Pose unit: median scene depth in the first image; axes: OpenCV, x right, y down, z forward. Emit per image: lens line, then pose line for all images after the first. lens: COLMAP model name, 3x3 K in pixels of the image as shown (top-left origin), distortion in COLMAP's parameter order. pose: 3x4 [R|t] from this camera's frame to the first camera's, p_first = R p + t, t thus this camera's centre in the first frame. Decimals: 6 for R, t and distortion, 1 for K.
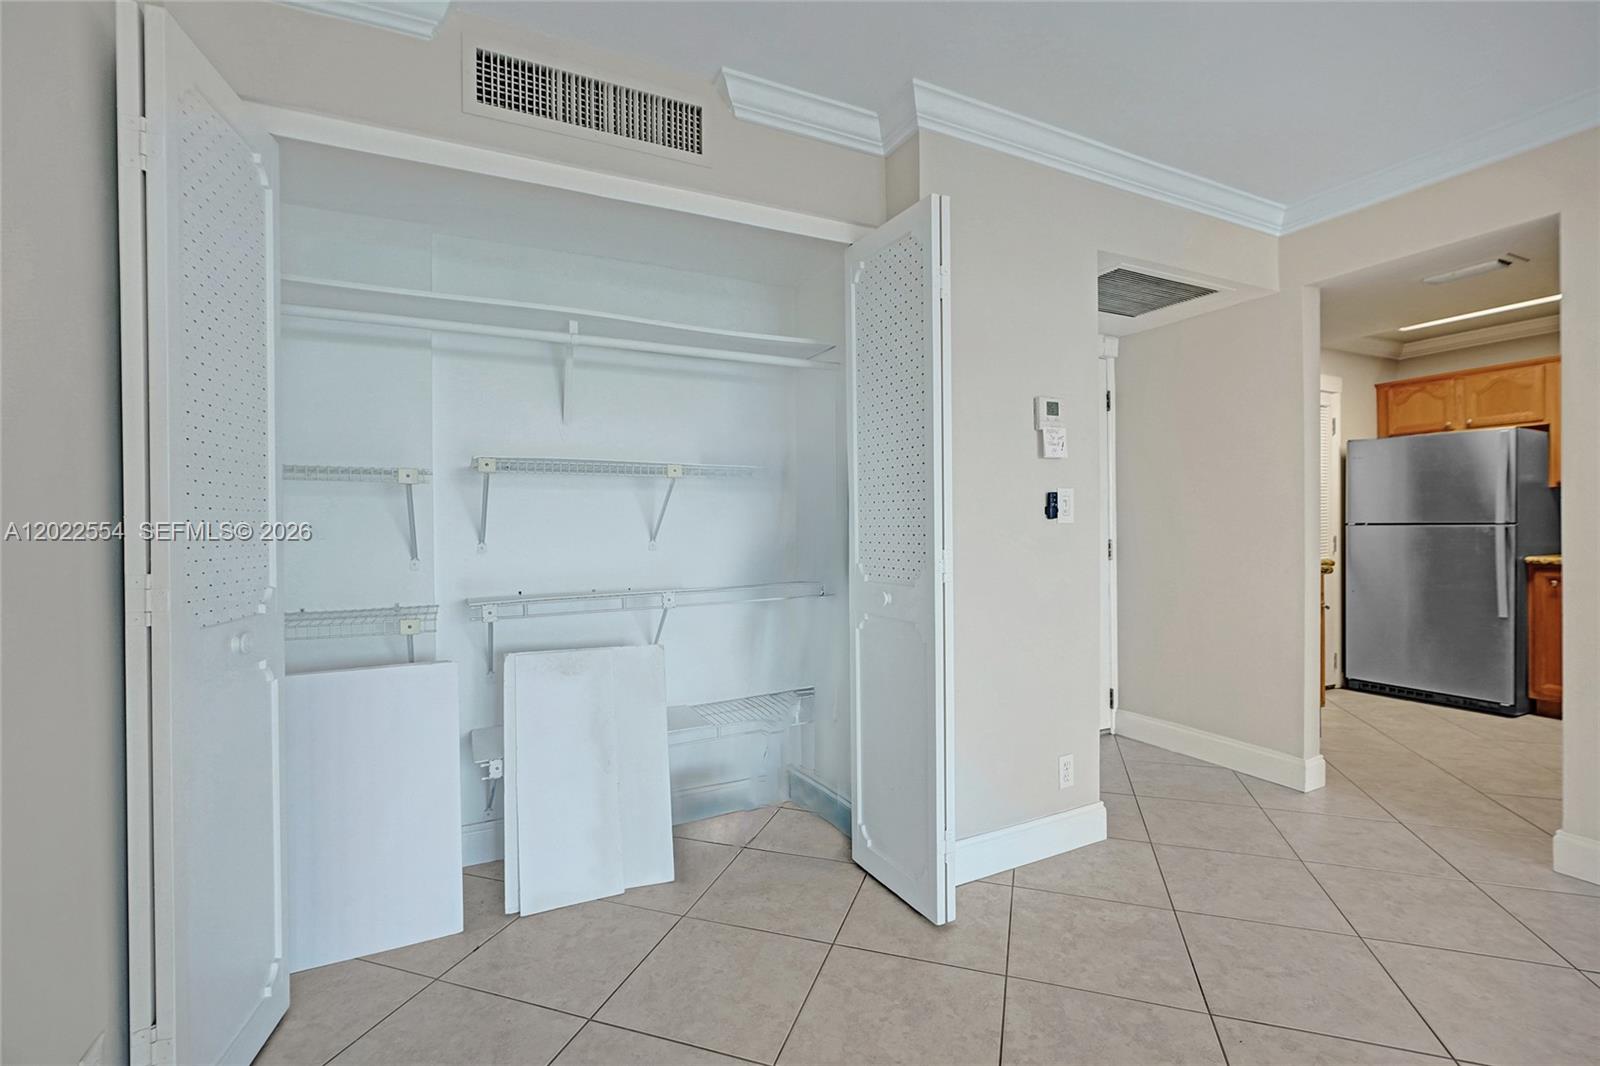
lens RADIAL K [[705.8, 0, 798.5], [0, 705.8, 531.2], [0, 0, 1]] dist [-0.008700, 0.004014]
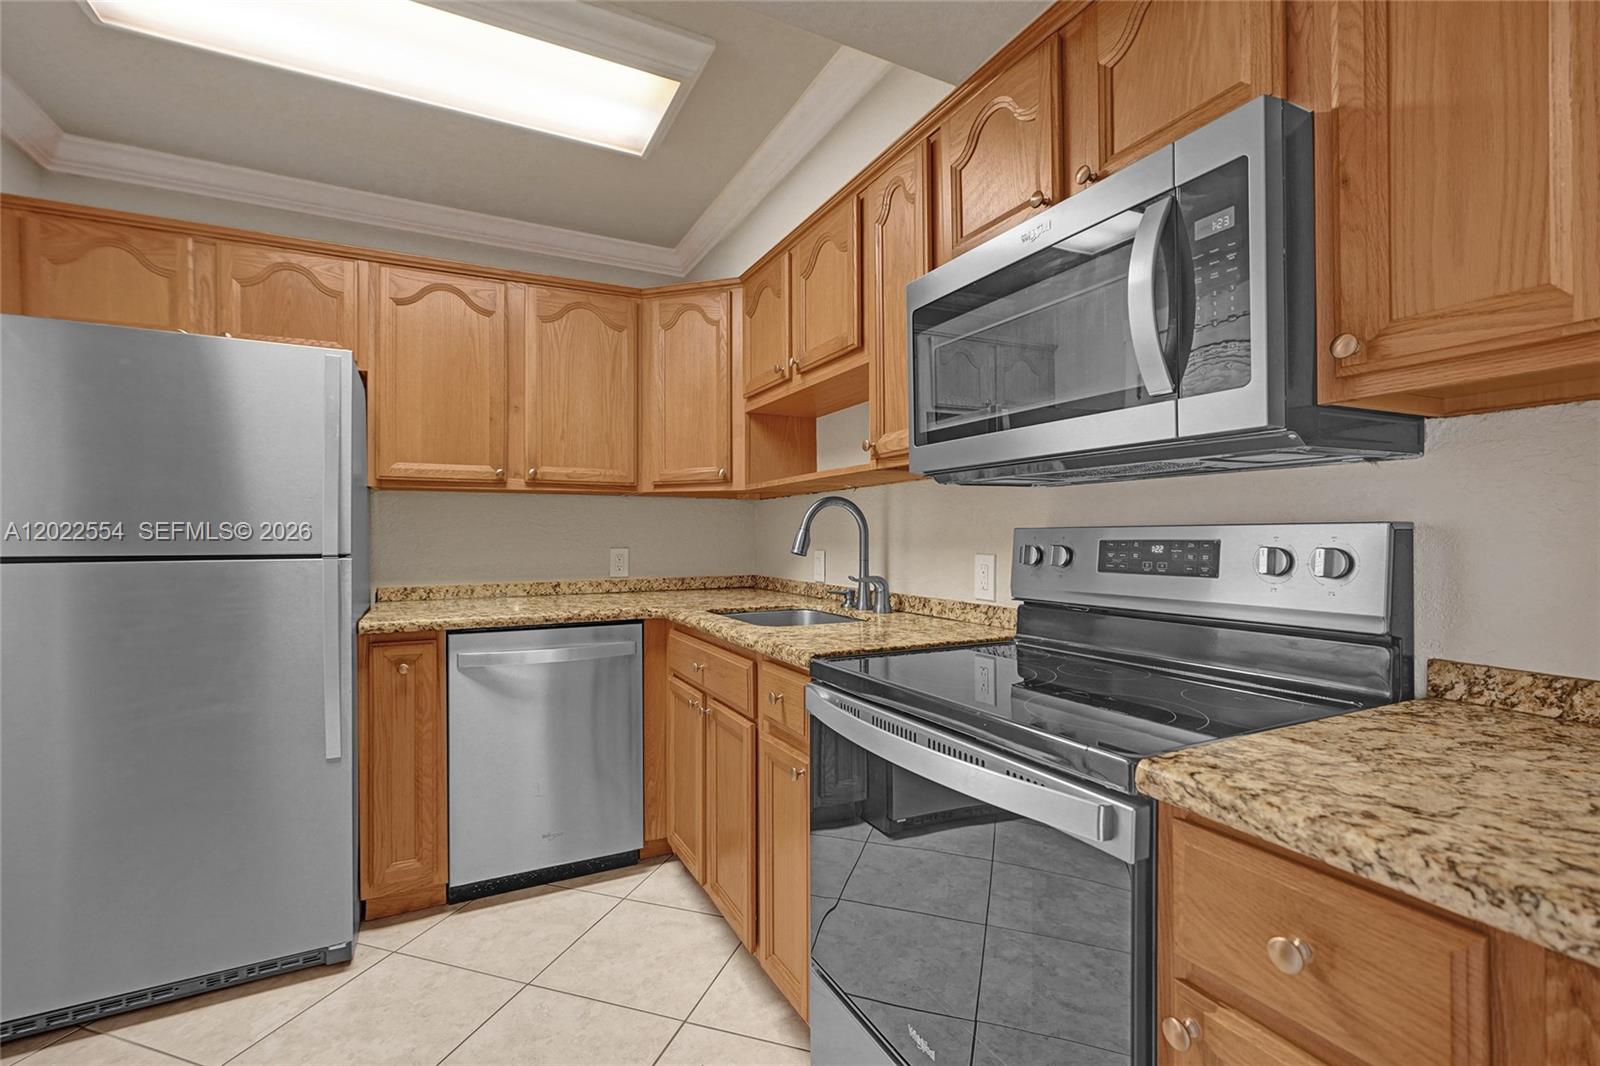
lens RADIAL K [[705.8, 0, 809.0], [0, 705.8, 531.8], [0, 0, 1]] dist [-0.008700, 0.004014]
pose [[-0.007104, 0.020448, 0.999766, 0.489101], [0.018415, 0.999624, -0.020314, -0.009668], [-0.999805, 0.018266, -0.007477, 0.622495]]
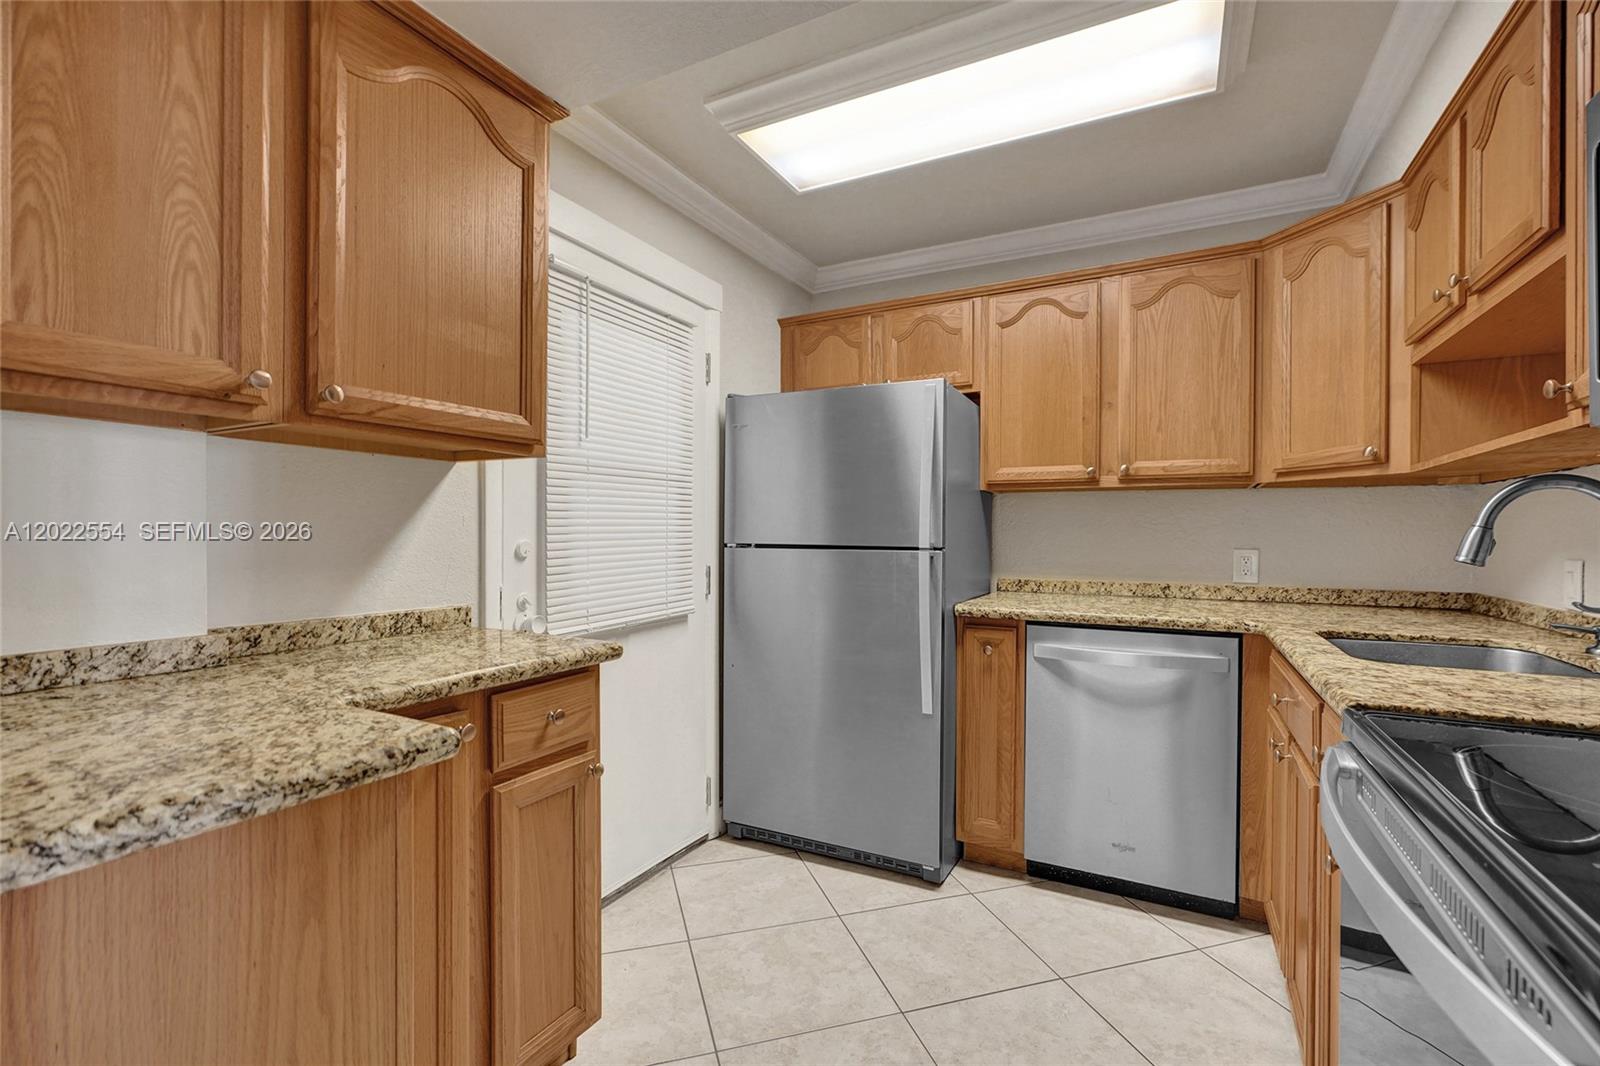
lens RADIAL K [[705.8, 0, 802.6], [0, 705.8, 532.9], [0, 0, 1]] dist [-0.008700, 0.004014]
pose [[0.815220, 0.020663, 0.578782, 0.535745], [-0.009409, 0.999704, -0.022437, -0.008260], [-0.579074, 0.012846, 0.815173, 0.538813]]
